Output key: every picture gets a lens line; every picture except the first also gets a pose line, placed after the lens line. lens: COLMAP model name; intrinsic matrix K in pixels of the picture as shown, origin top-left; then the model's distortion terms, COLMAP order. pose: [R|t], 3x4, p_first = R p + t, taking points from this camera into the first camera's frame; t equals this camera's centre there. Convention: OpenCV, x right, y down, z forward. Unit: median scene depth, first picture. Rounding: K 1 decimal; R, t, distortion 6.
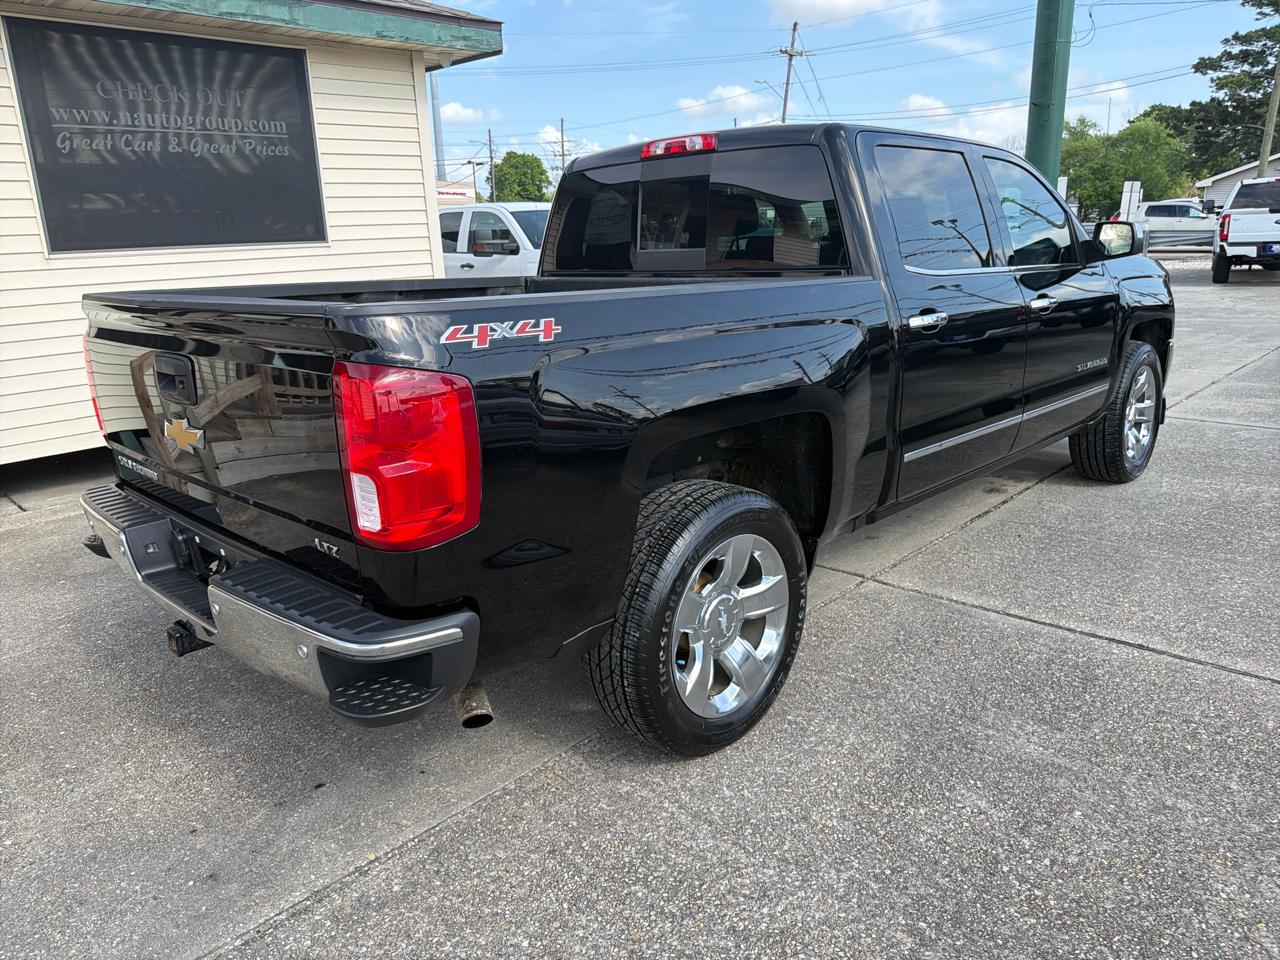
lens RADIAL K [[910.9, 0, 641.2], [0, 910.9, 471.2], [0, 0, 1]] dist [0.000269, -0.008569]
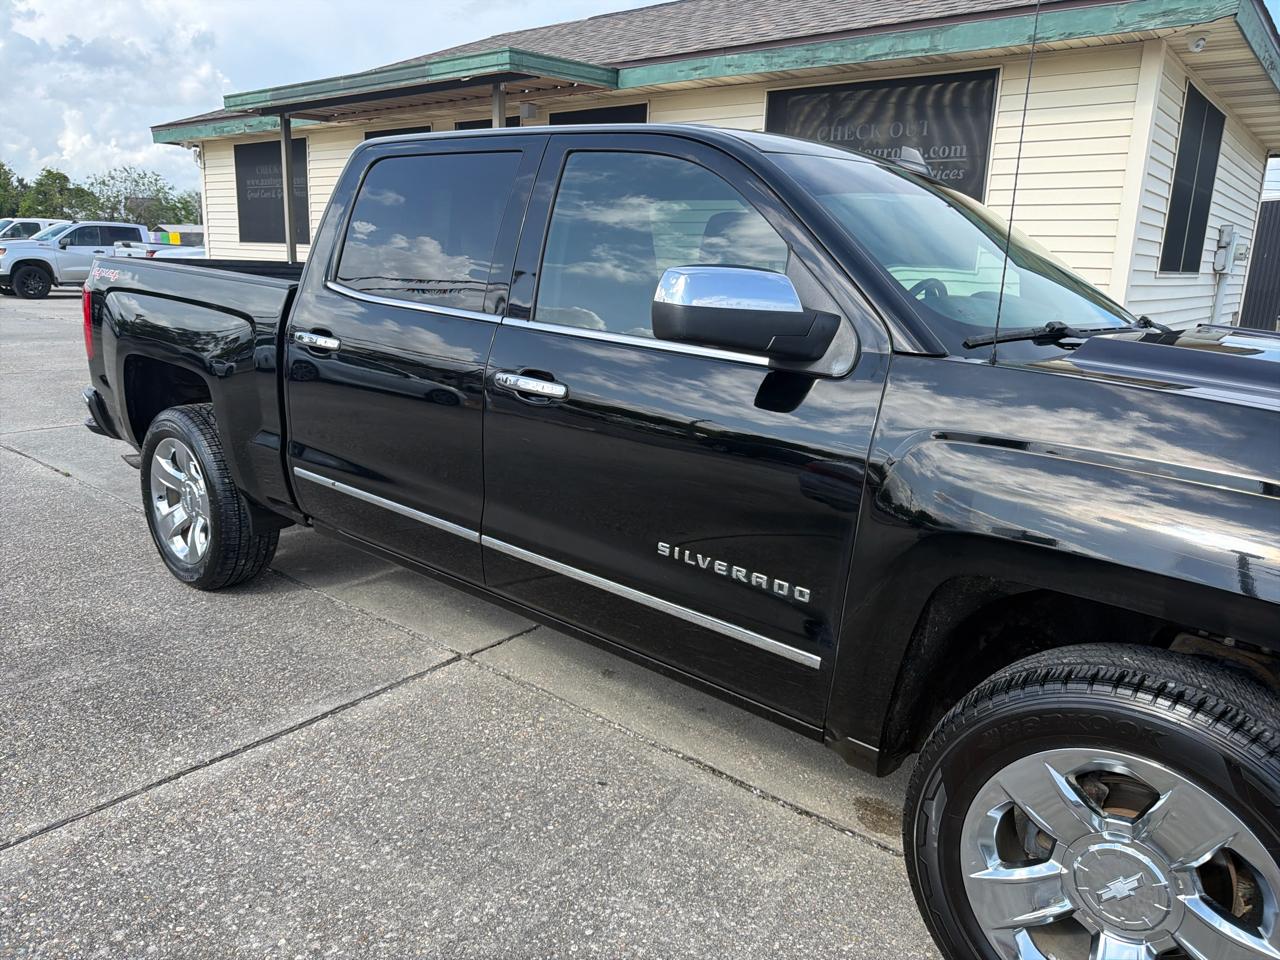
lens RADIAL K [[908.3, 0, 645.8], [0, 908.3, 477.2], [0, 0, 1]] dist [0.000486, -0.007036]
pose [[0.071969, 0.271431, -0.959763, 0.808630], [-0.292762, 0.925622, 0.239822, -0.229450], [0.953473, 0.263722, 0.146081, 0.772448]]
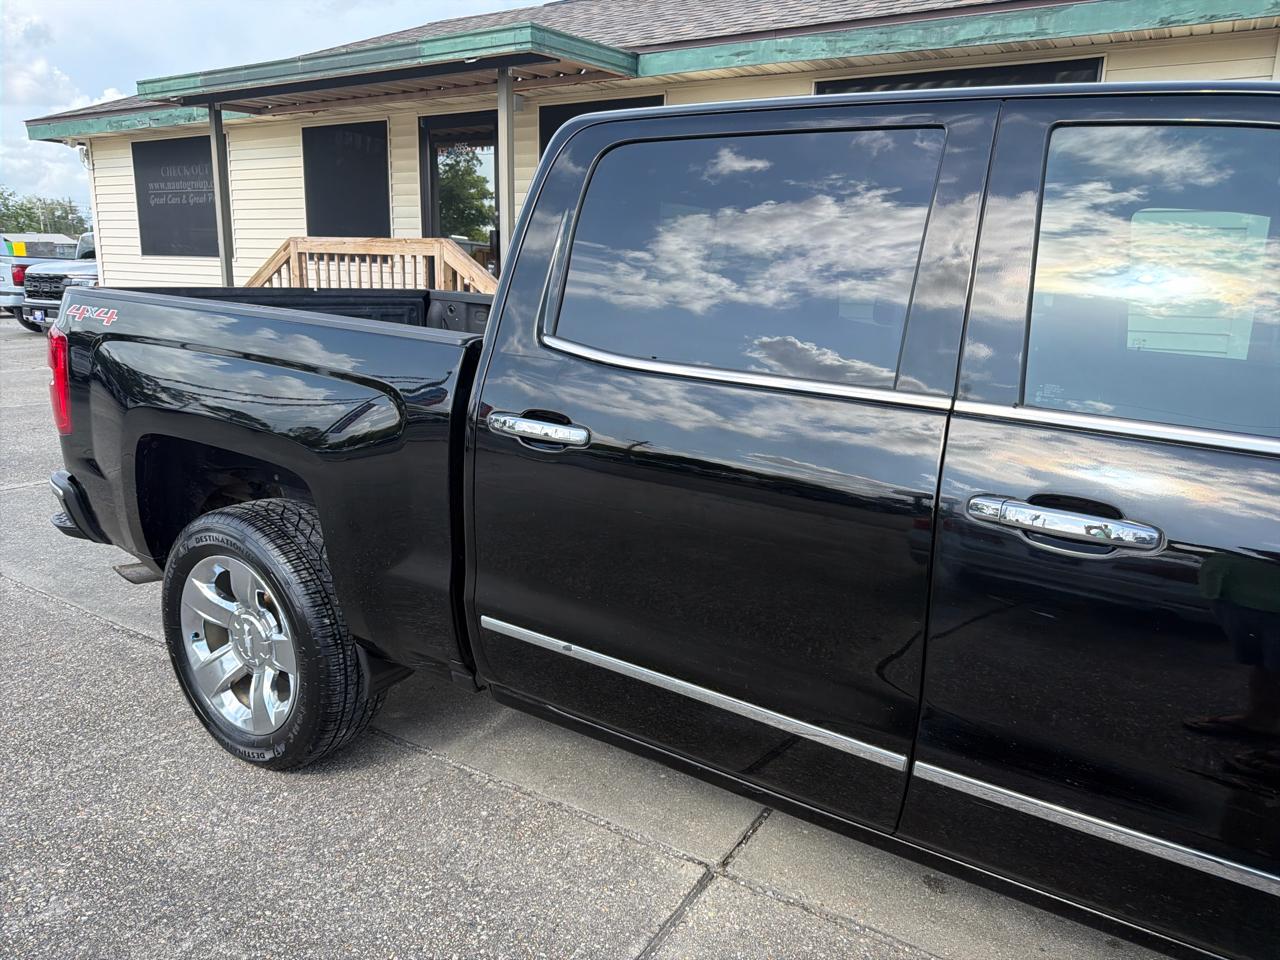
lens RADIAL K [[908.0, 0, 645.1], [0, 908.0, 483.3], [0, 0, 1]] dist [0.000518, -0.006851]
pose [[0.201540, 0.267305, -0.942300, 0.570774], [-0.283392, 0.936808, 0.205135, -0.175796], [0.937588, 0.225697, 0.264556, 0.577275]]
